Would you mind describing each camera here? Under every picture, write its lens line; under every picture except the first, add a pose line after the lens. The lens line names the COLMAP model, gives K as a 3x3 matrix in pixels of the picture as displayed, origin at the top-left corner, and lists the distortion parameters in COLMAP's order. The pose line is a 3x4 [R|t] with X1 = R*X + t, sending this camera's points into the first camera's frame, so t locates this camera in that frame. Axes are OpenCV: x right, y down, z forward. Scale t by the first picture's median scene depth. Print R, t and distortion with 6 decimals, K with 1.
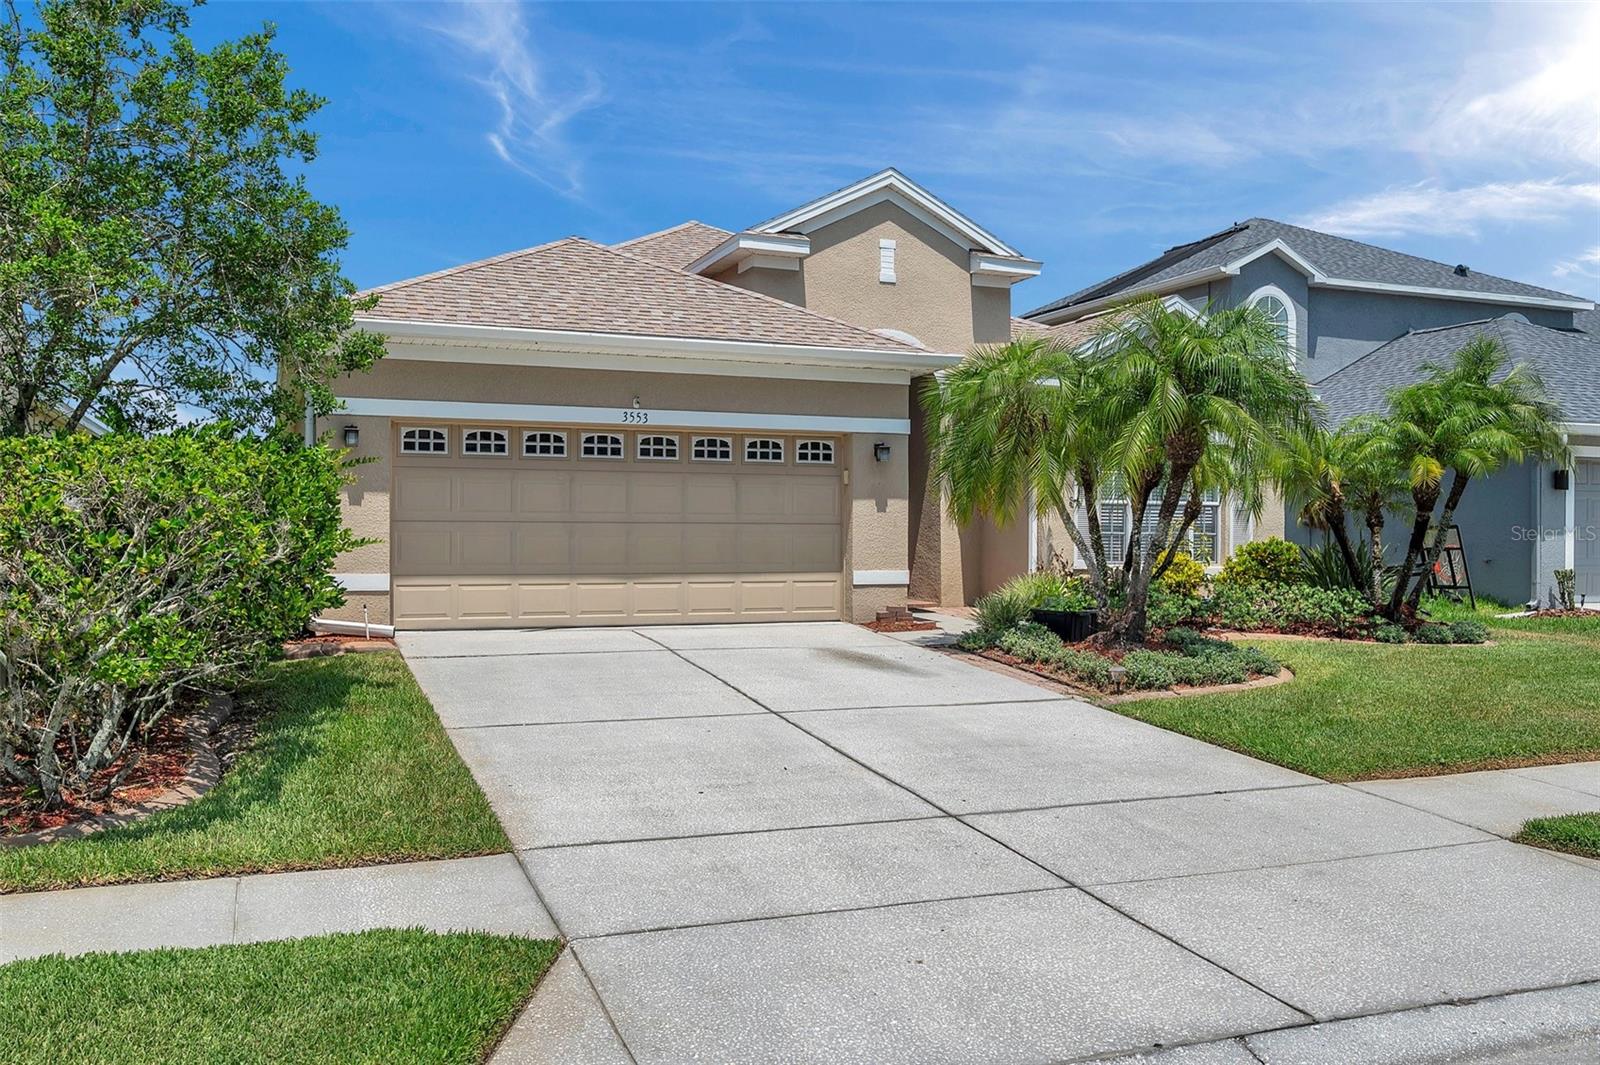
lens RADIAL K [[1346.7, 0, 800.0], [0, 1346.7, 532.5], [0, 0, 1]] dist [-0.008504, -0.001918]
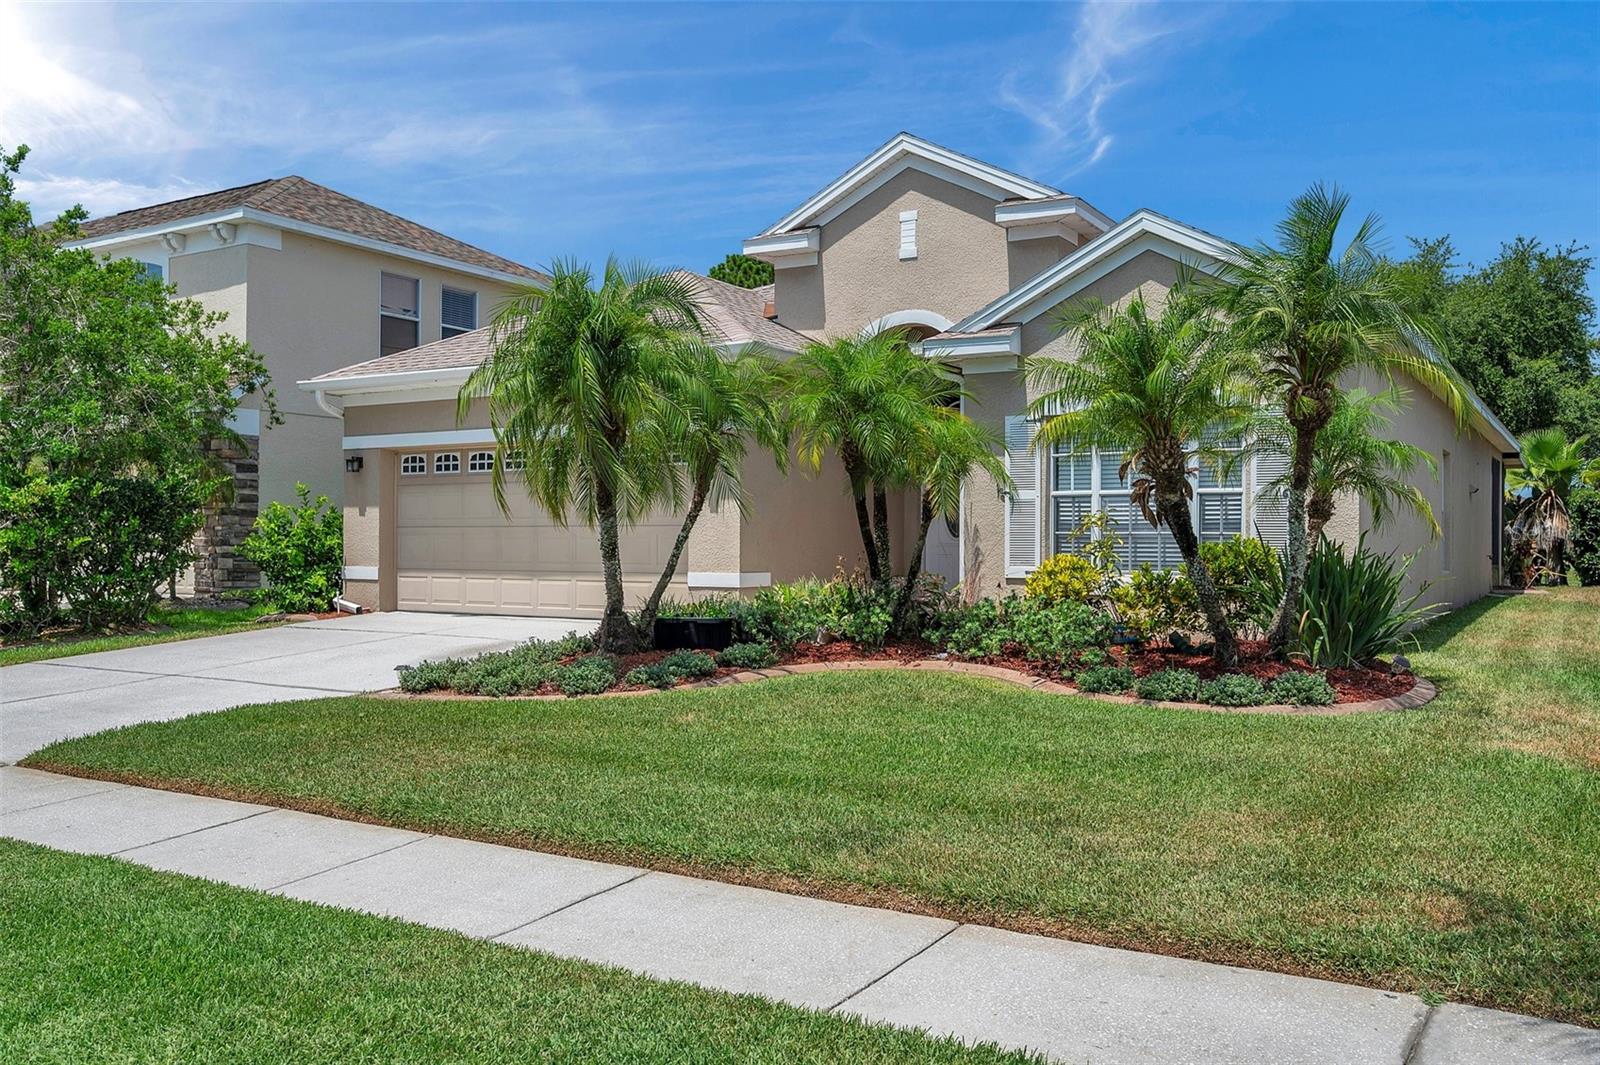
lens RADIAL K [[1346.7, 0, 800.0], [0, 1346.7, 532.5], [0, 0, 1]] dist [-0.008504, -0.001918]
pose [[0.600118, -0.009093, -0.799860, 0.800744], [-0.000561, 0.999930, -0.011789, 0.009727], [0.799911, 0.007523, 0.600071, 0.431417]]
